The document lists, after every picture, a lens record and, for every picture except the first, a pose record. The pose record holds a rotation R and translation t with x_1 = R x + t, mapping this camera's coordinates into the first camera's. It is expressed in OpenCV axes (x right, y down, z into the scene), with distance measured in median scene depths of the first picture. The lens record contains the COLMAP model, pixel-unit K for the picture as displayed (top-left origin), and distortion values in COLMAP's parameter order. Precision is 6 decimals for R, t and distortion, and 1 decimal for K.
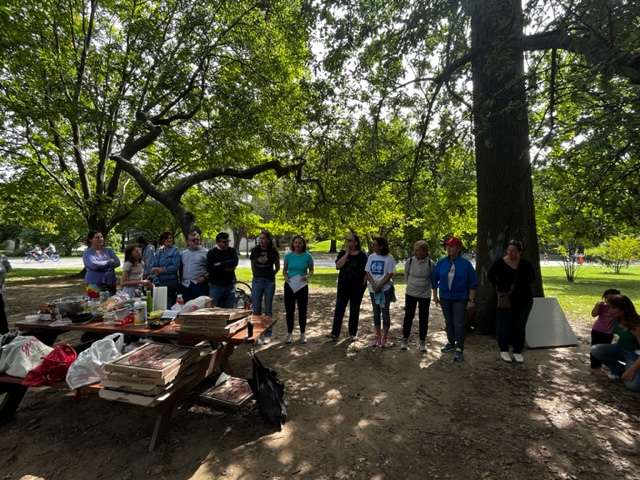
lens RADIAL K [[319.9, 0, 320.7], [0, 319.9, 241.4], [0, 0, 1]] dist [-0.012340, 0.000129]
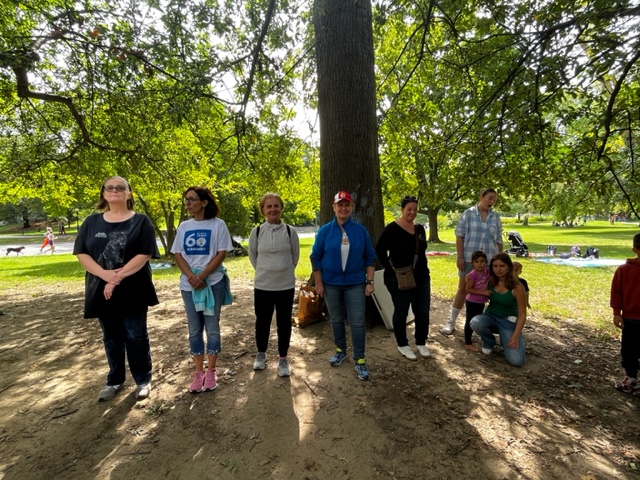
lens RADIAL K [[319.9, 0, 319.5], [0, 319.9, 245.7], [0, 0, 1]] dist [-0.012340, 0.000129]
pose [[0.825375, -0.058314, 0.561565, 0.041391], [0.012540, 0.996300, 0.085026, 0.036358], [-0.564446, -0.063137, 0.823052, 0.381559]]
